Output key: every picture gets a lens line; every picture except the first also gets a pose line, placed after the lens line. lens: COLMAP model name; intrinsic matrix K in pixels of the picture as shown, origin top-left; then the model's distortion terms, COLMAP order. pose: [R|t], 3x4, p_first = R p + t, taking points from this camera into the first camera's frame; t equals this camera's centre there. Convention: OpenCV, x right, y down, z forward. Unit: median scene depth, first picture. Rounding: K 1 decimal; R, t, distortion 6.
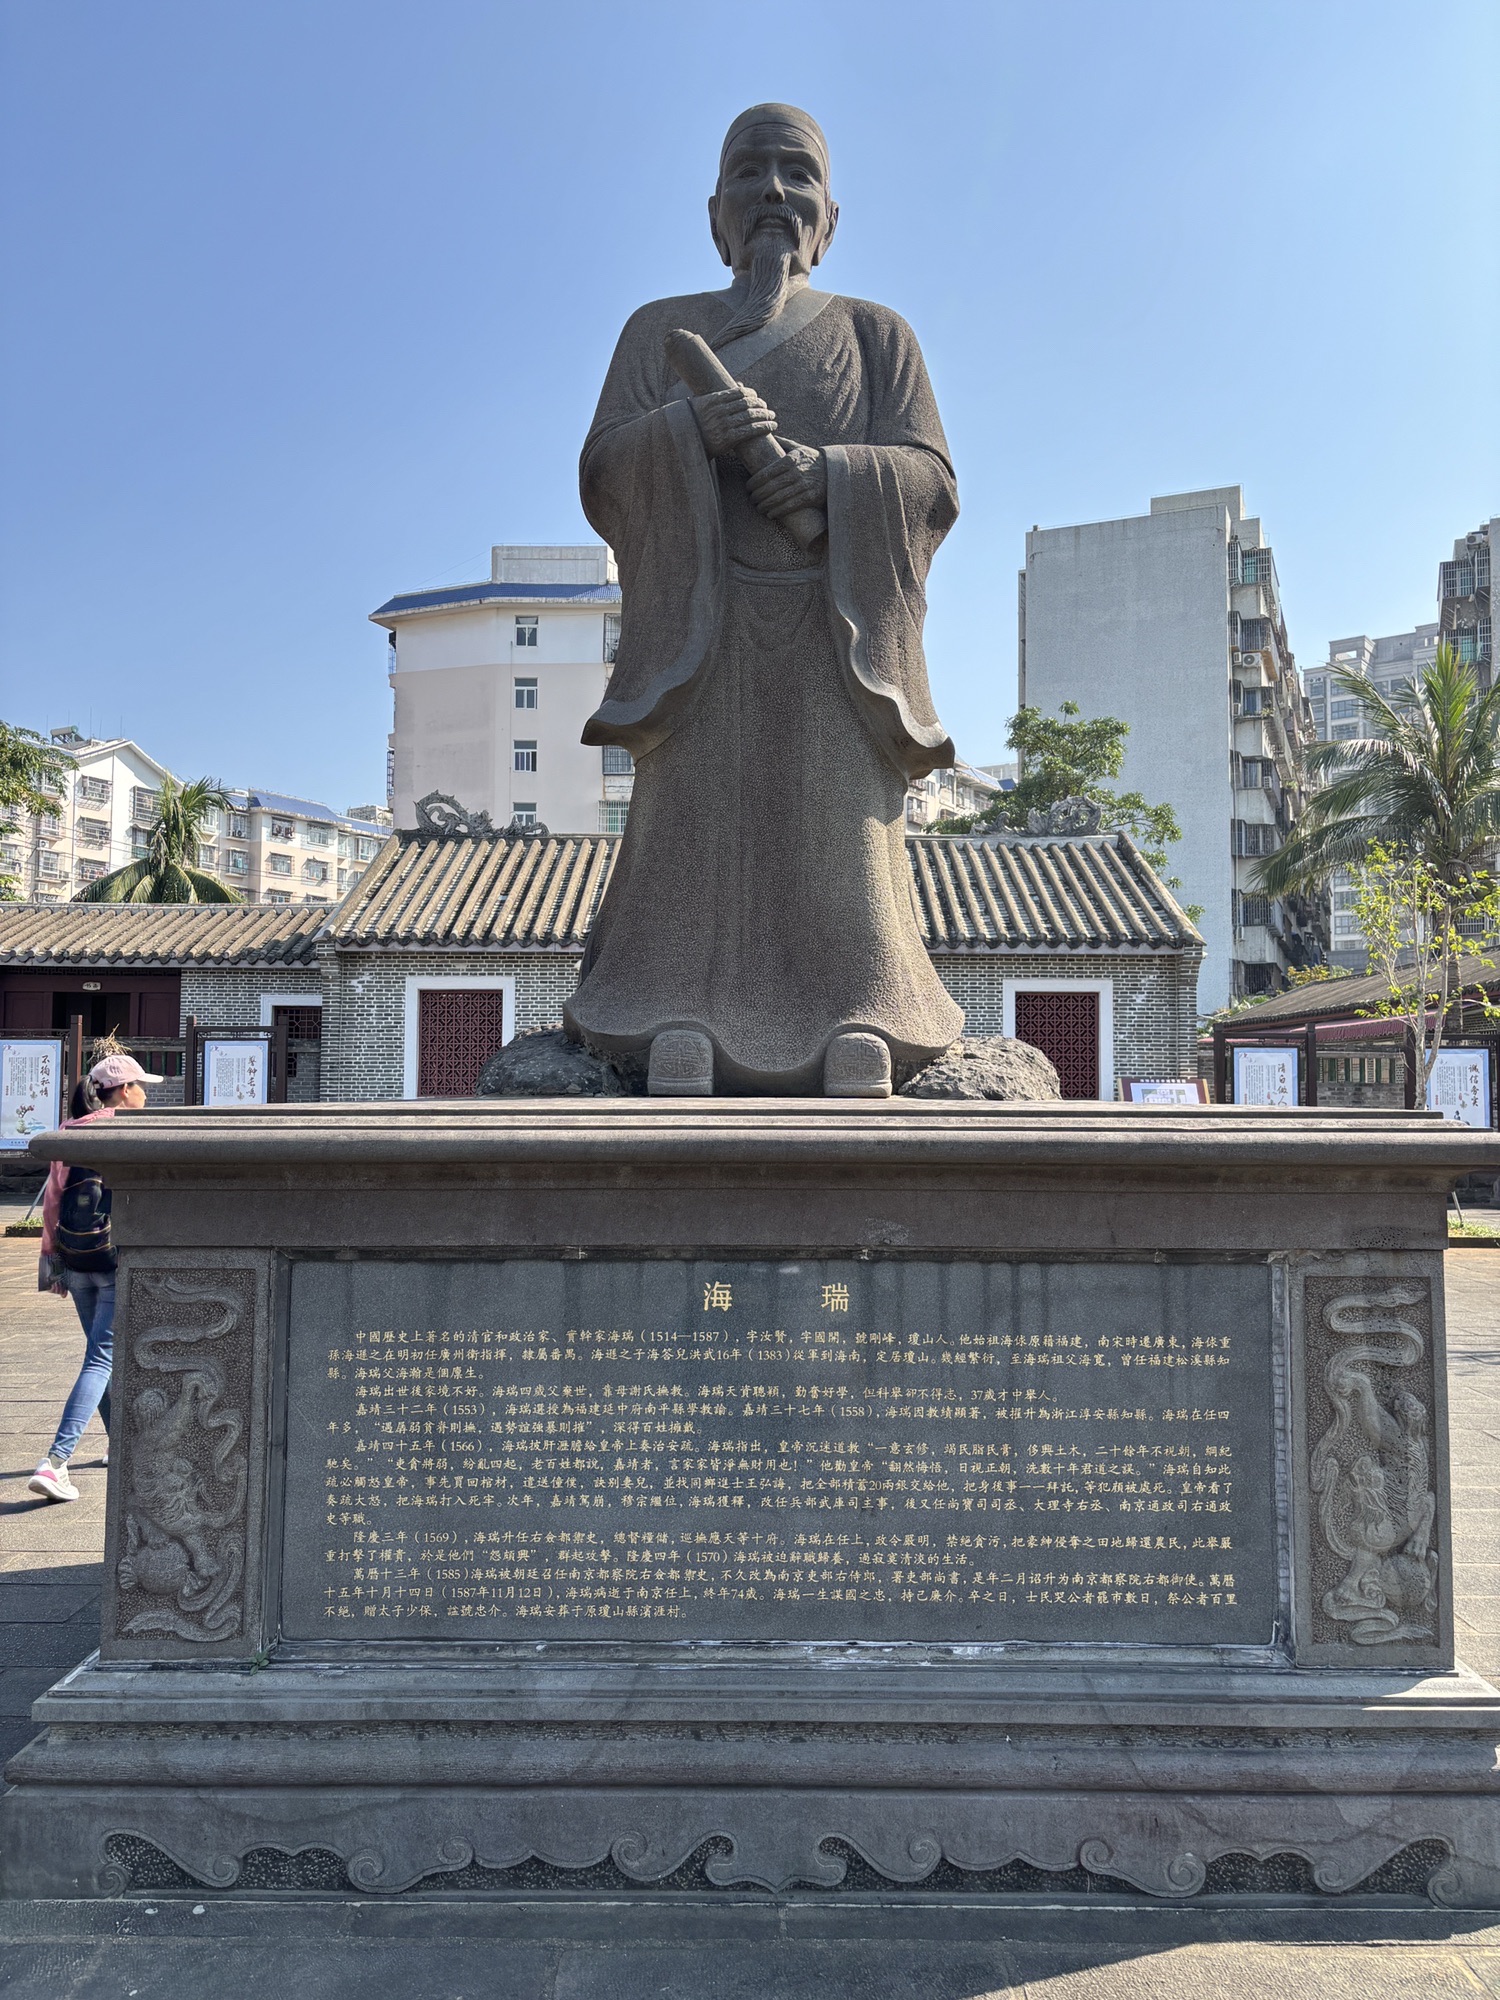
lens RADIAL K [[1516.6, 0, 749.5], [0, 1516.6, 996.6], [0, 0, 1]] dist [0.004367, -0.000487]
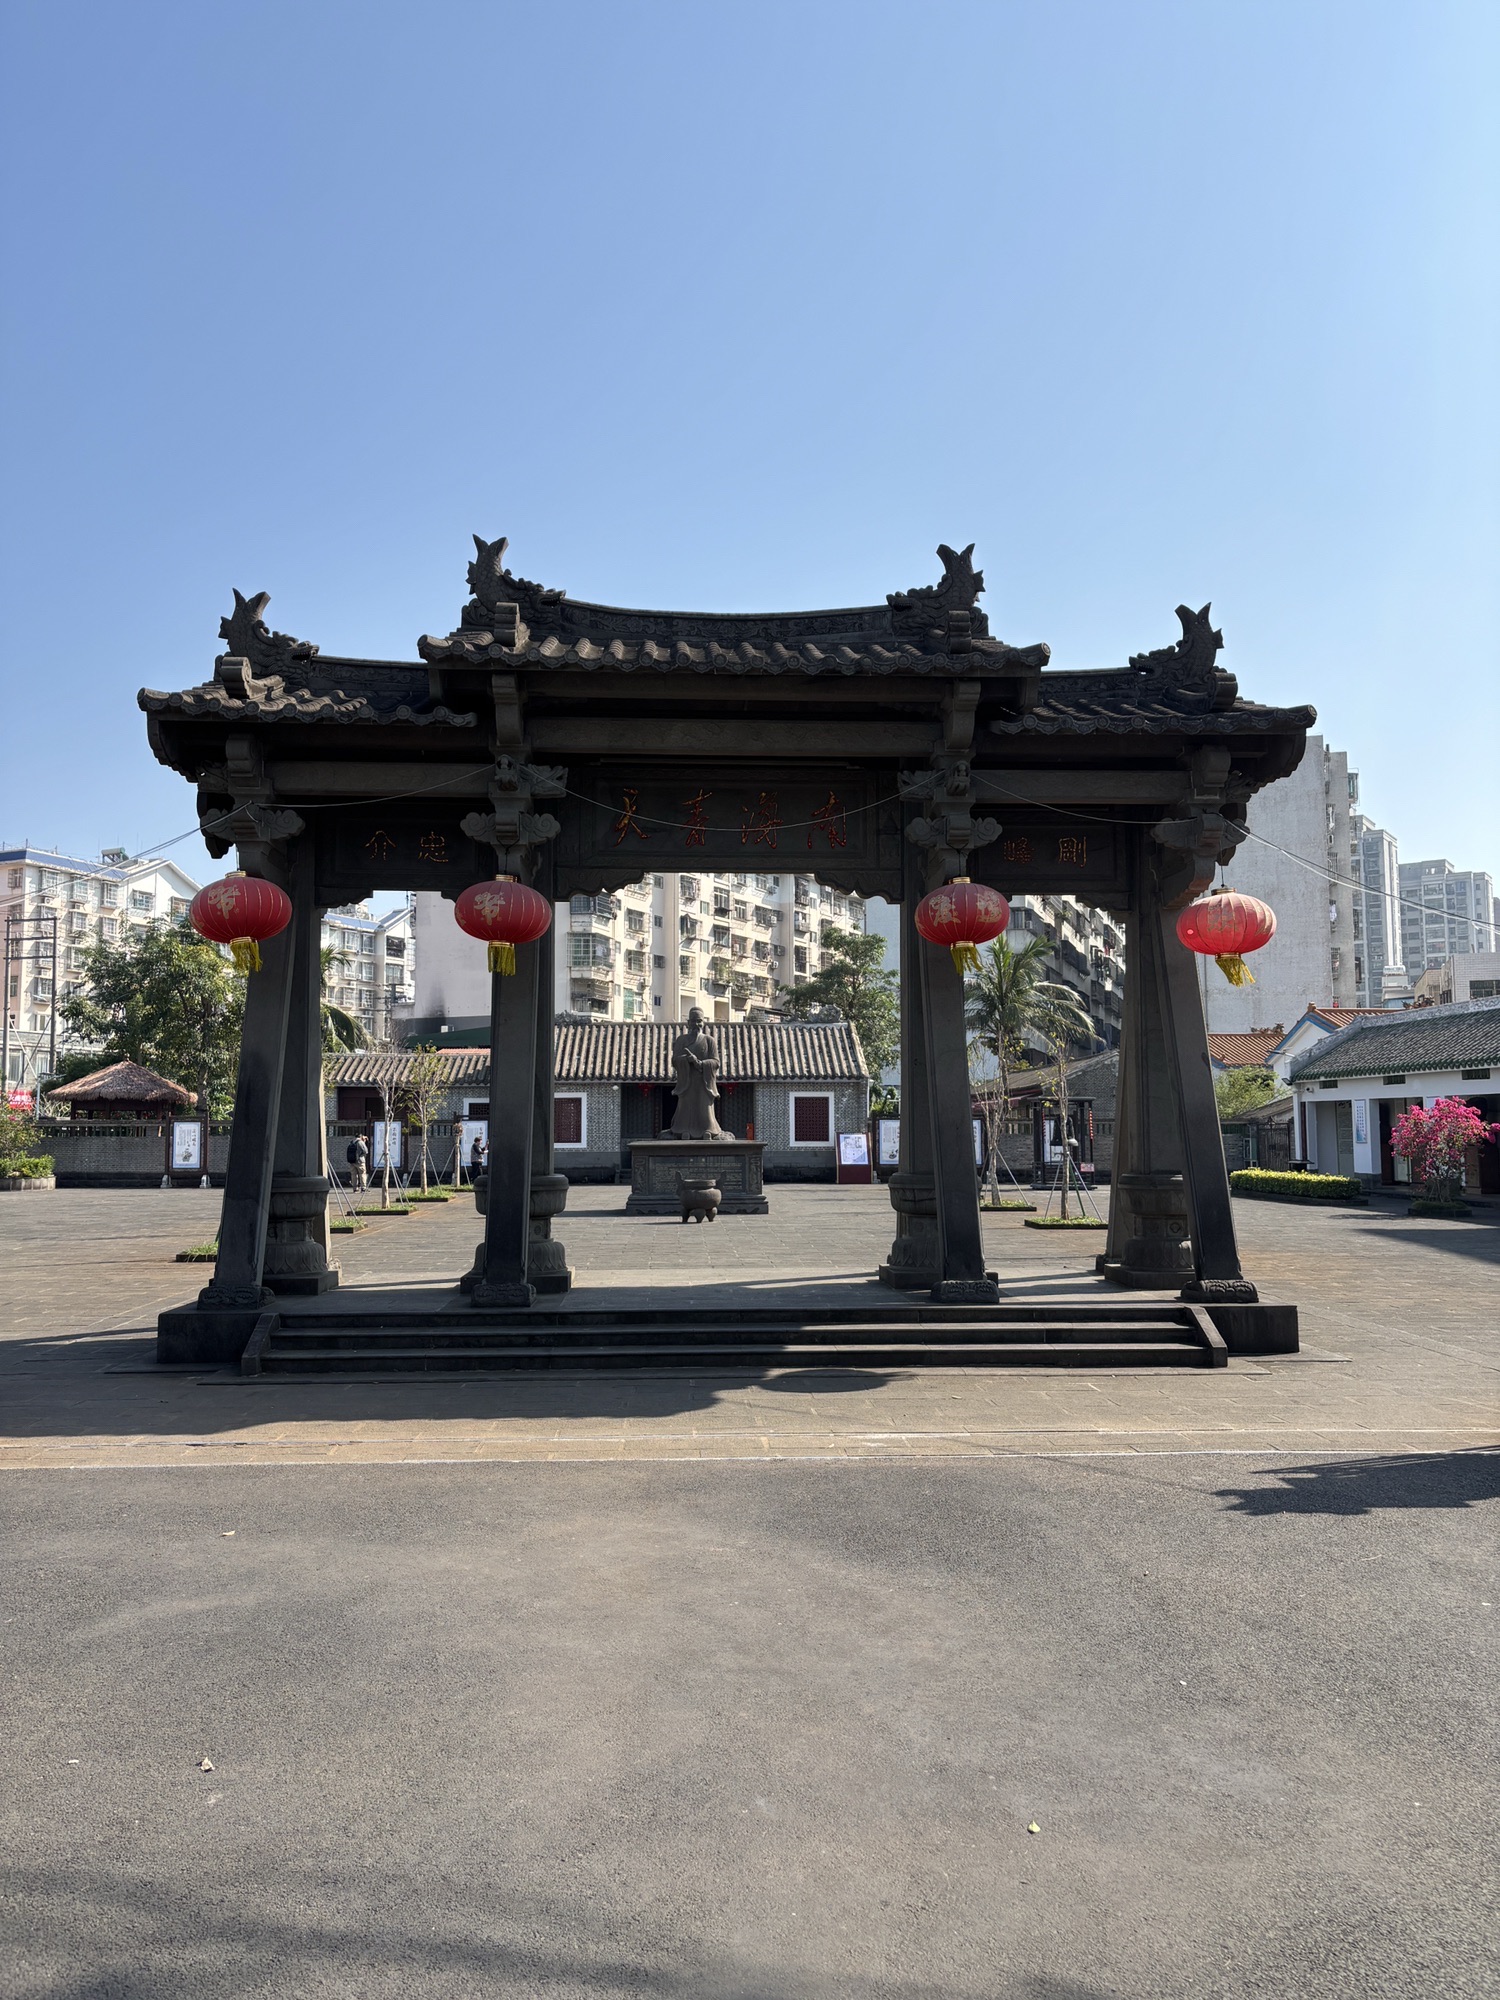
lens RADIAL K [[1516.6, 0, 750.8], [0, 1516.6, 1003.3], [0, 0, 1]] dist [0.004367, -0.000487]
pose [[0.998443, -0.005441, 0.055513, -0.027967], [0.006922, 0.999625, -0.026513, -0.087399], [-0.055348, 0.026856, 0.998106, -1.390181]]
